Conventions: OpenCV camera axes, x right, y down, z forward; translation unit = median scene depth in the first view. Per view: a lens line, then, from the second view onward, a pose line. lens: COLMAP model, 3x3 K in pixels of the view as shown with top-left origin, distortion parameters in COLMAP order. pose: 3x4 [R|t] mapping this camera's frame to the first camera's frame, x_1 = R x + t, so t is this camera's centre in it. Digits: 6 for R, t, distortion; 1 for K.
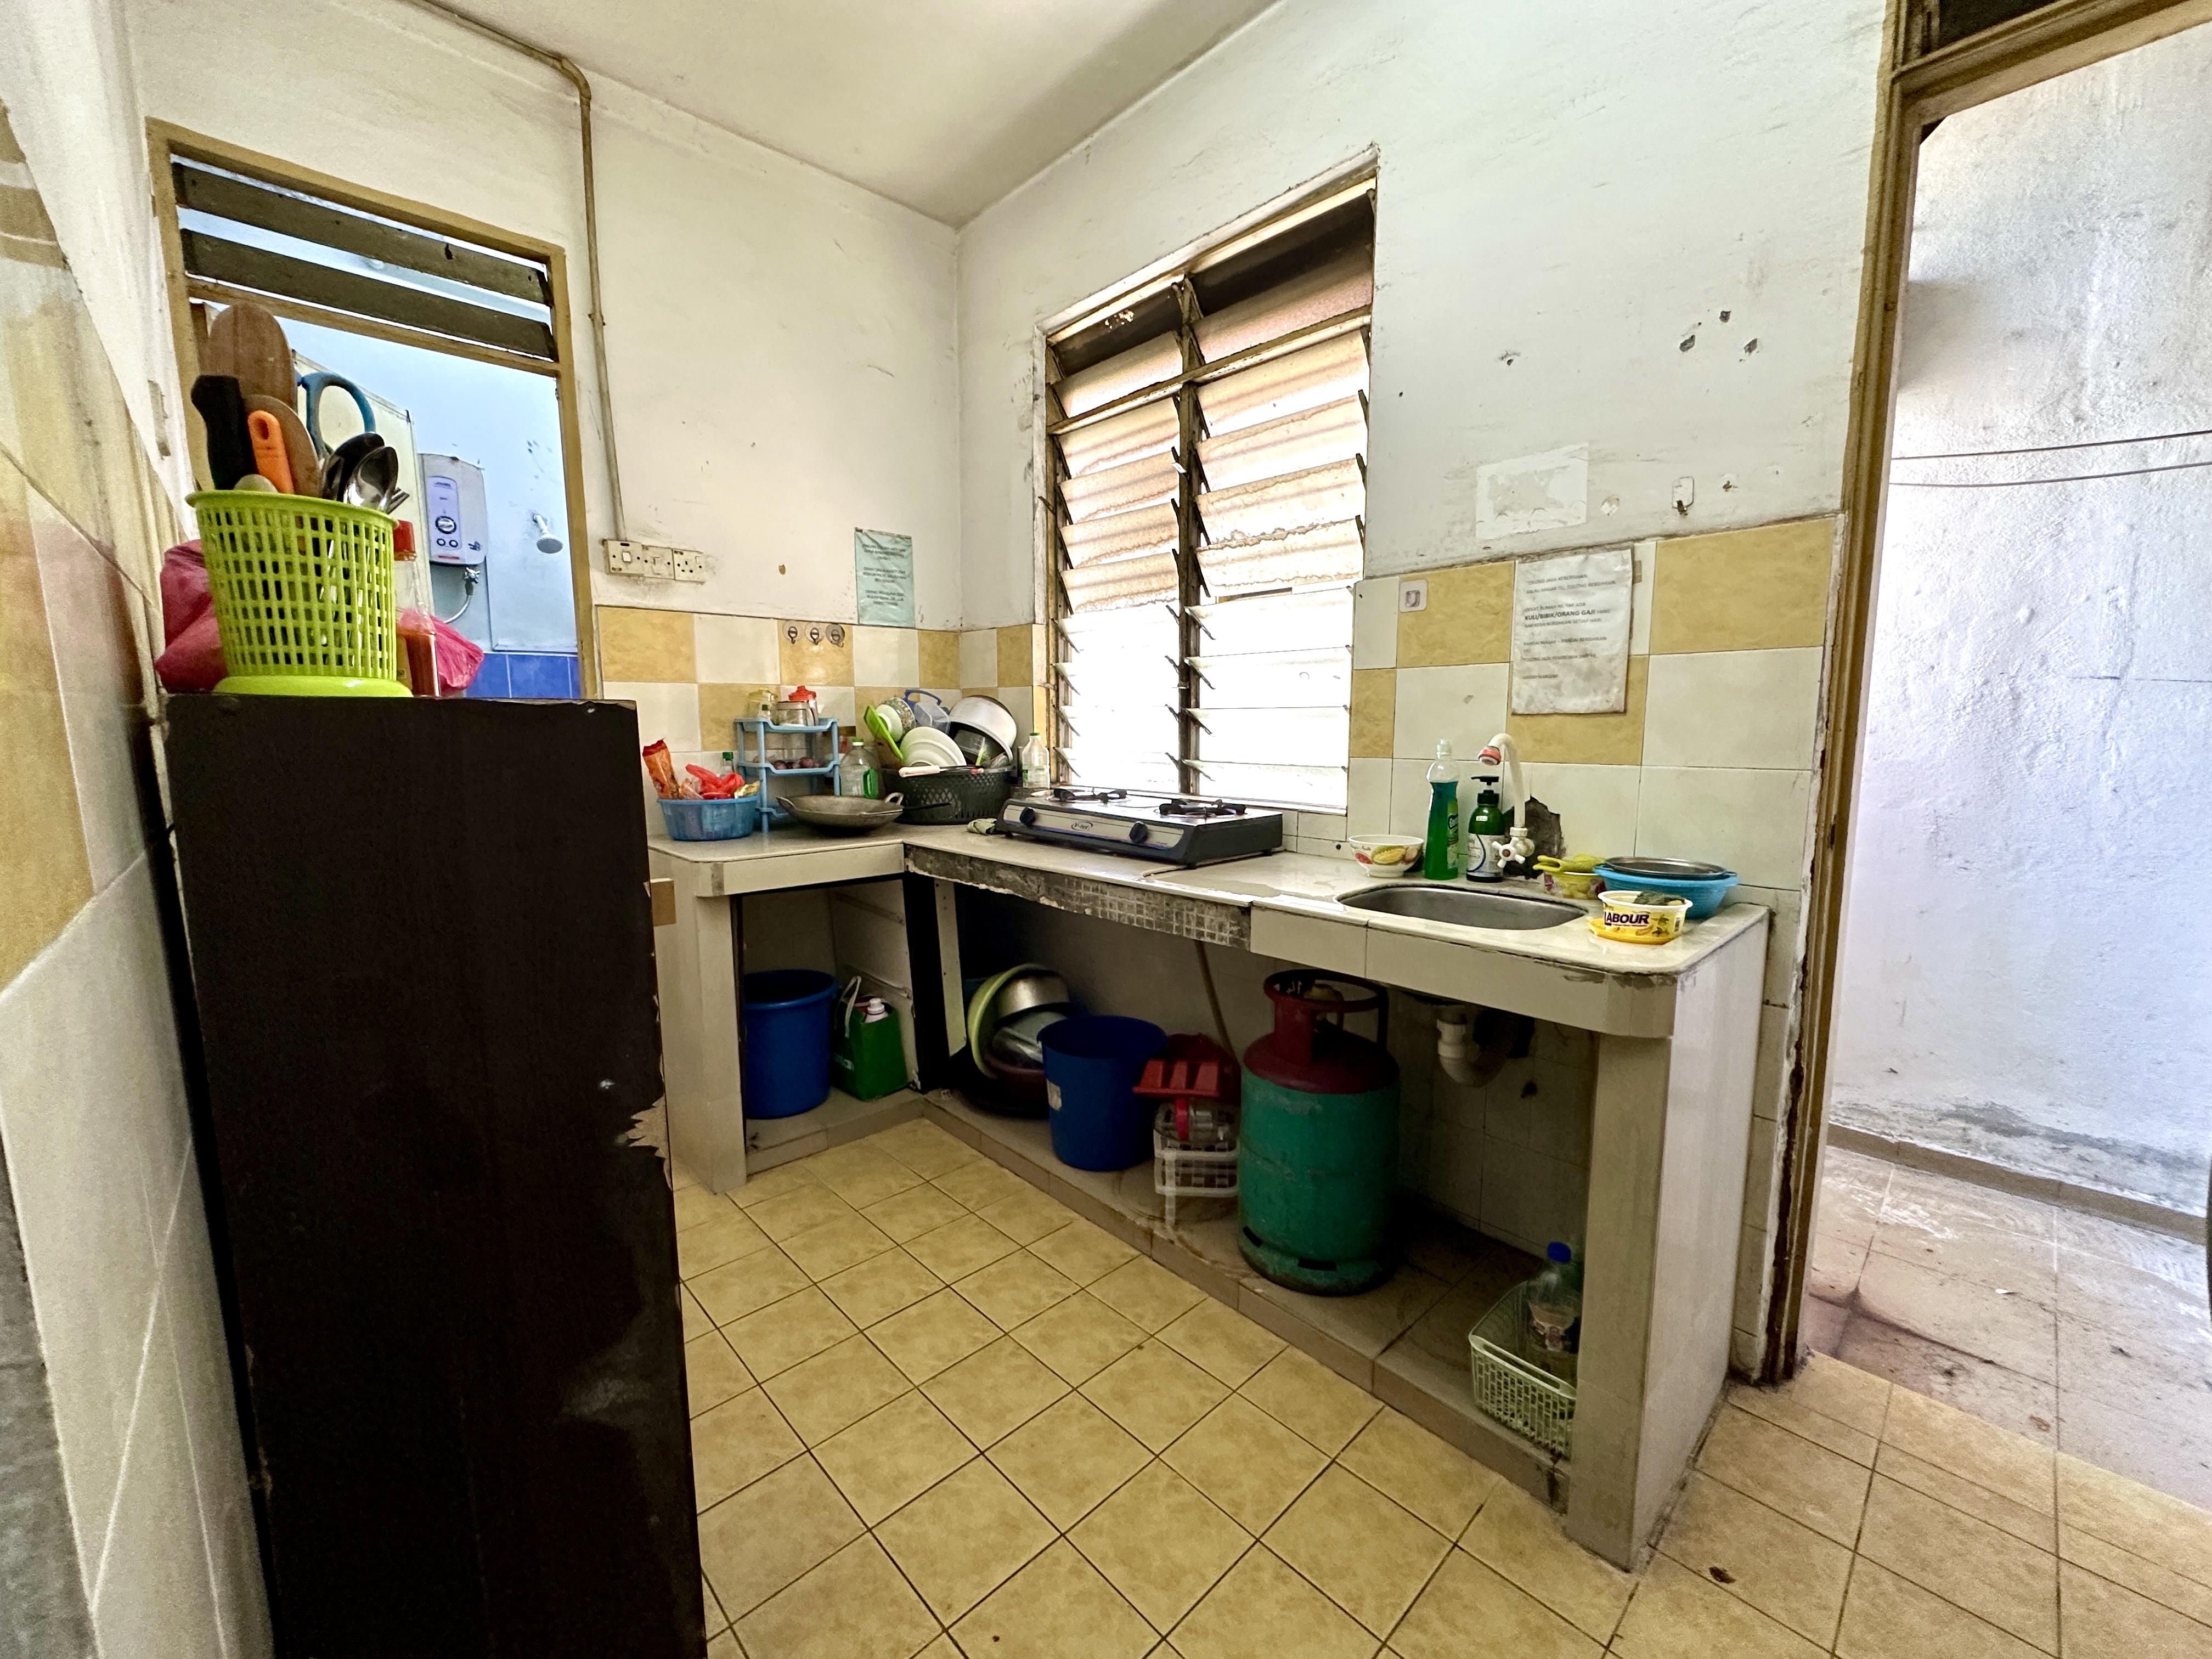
lens RADIAL K [[880.1, 0, 1109.9], [0, 880.1, 832.9], [0, 0, 1]] dist [-0.006089, 0.000848]
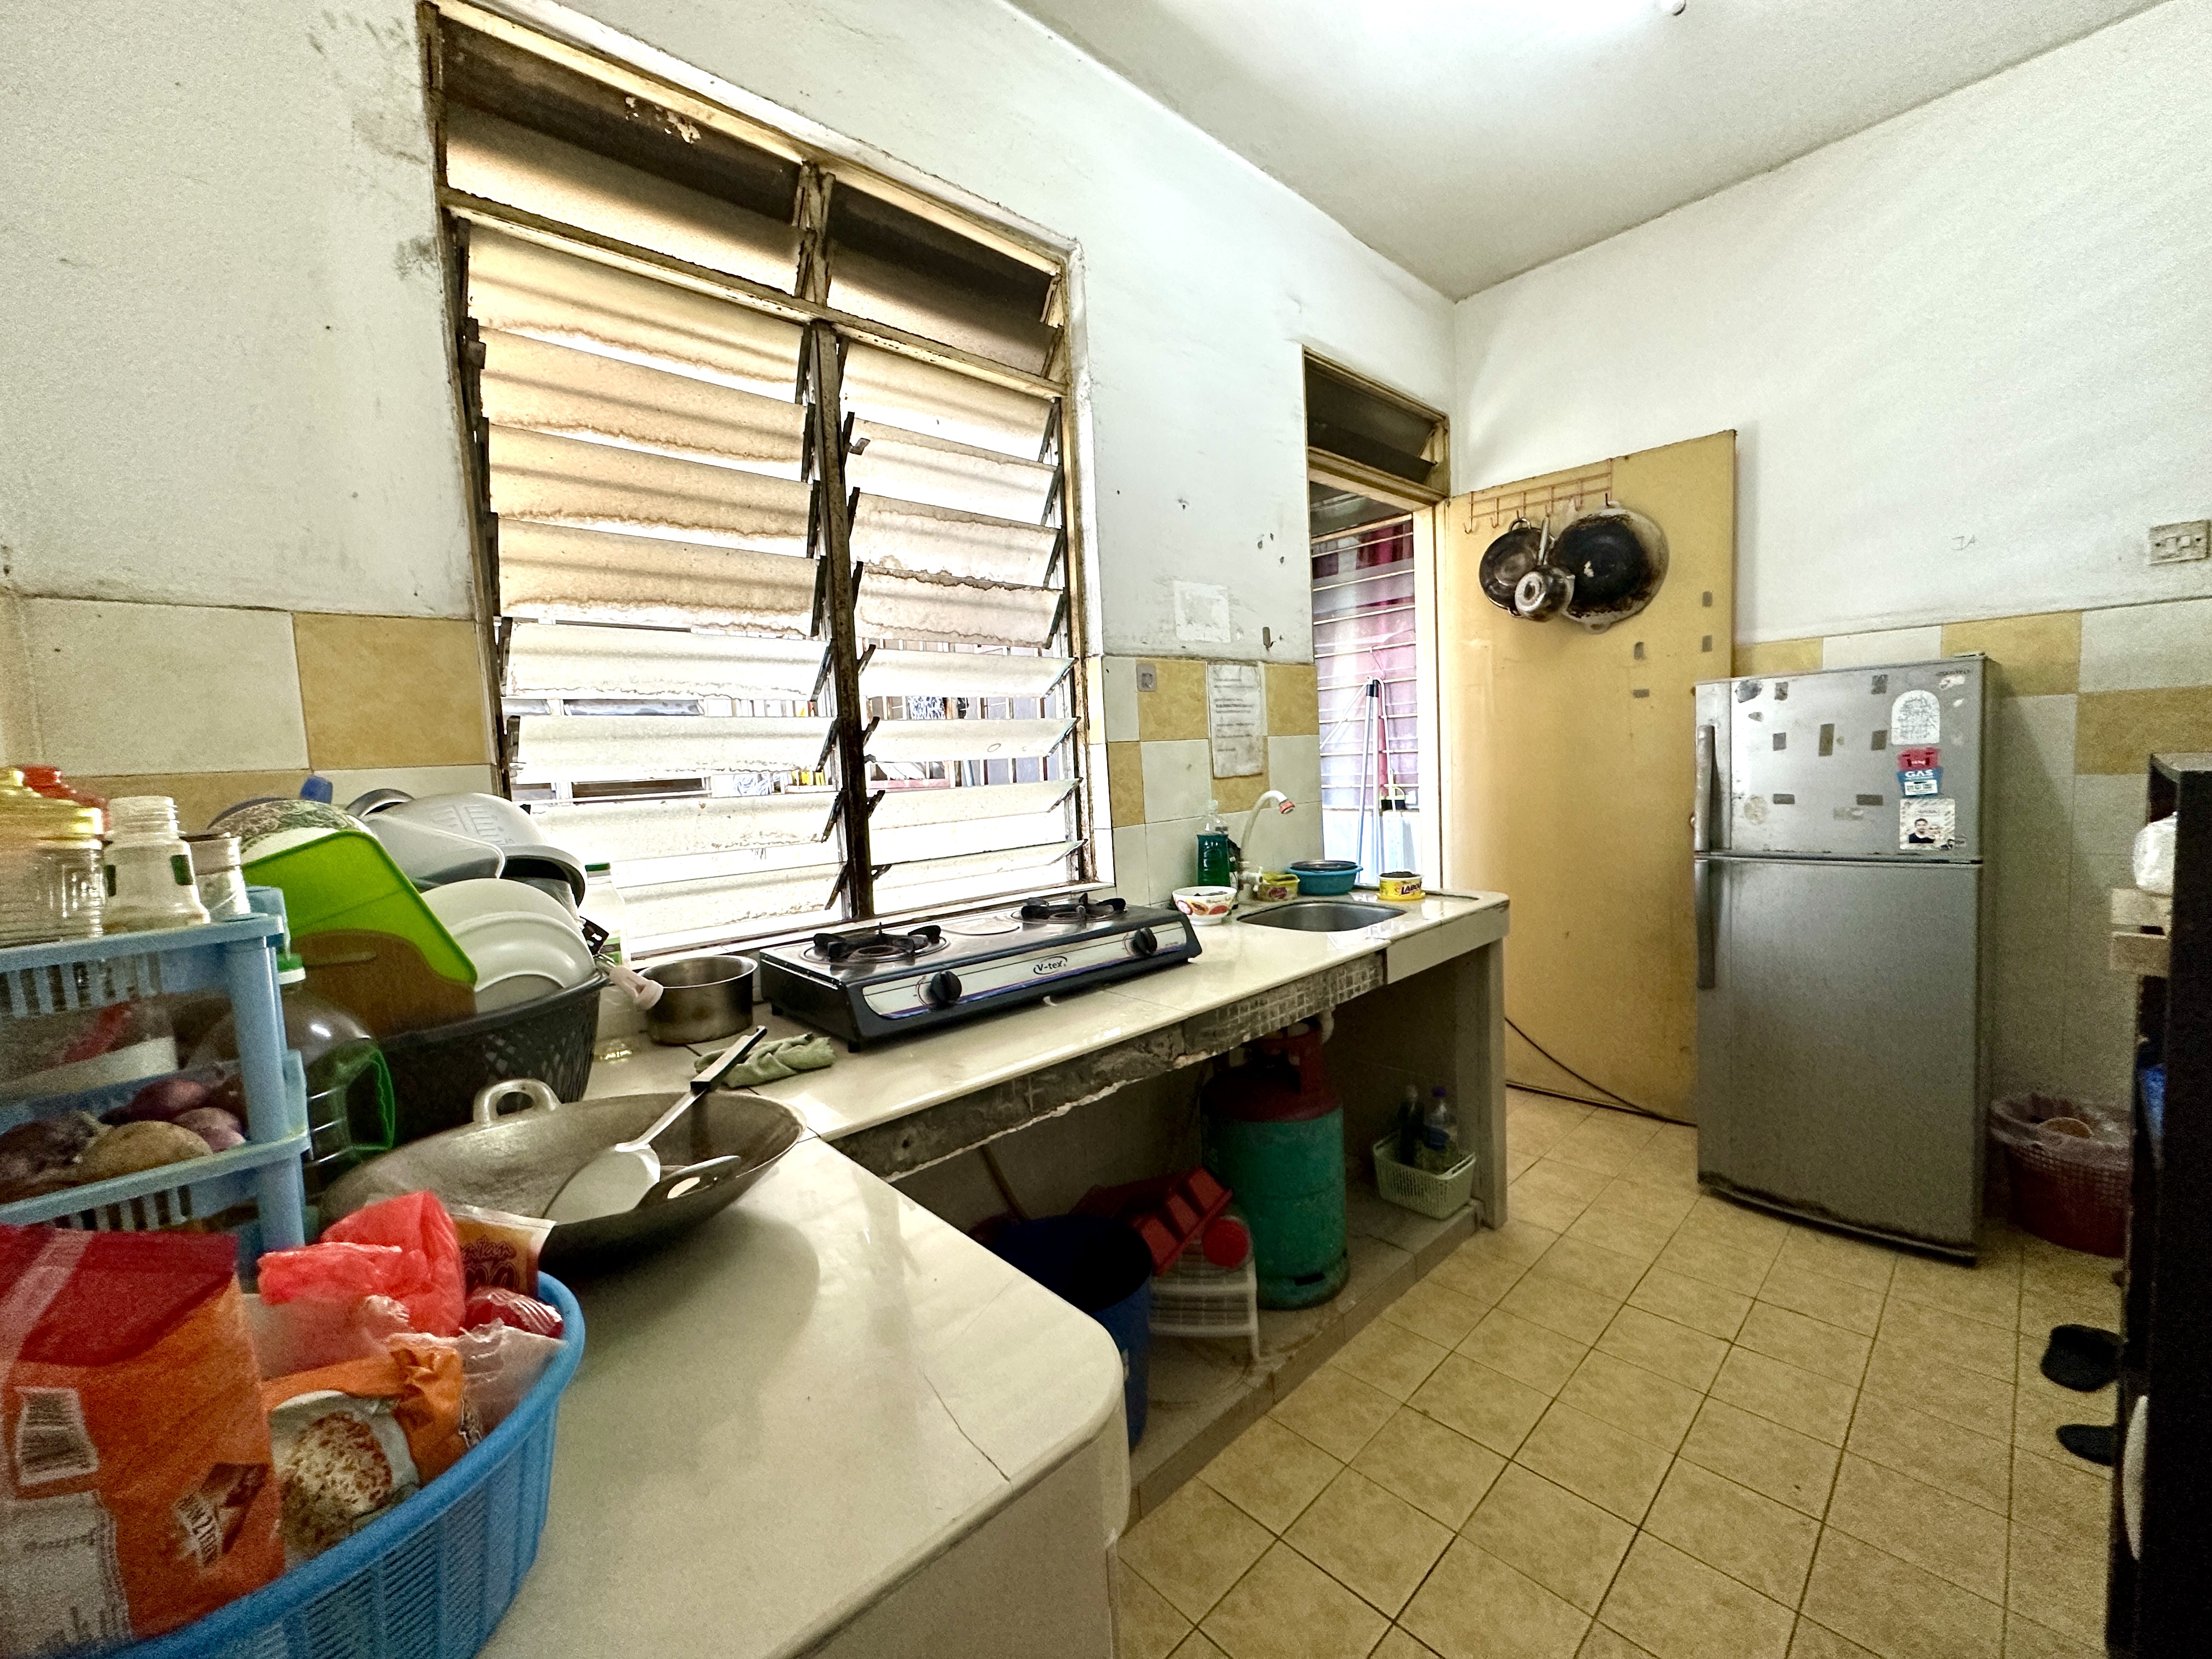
lens RADIAL K [[880.1, 0, 1109.8], [0, 880.1, 828.1], [0, 0, 1]] dist [-0.006089, 0.000848]
pose [[0.013003, -0.078992, 0.996790, -0.805455], [0.173672, 0.981902, 0.075547, -0.178640], [-0.984718, 0.172132, 0.026486, 1.075575]]
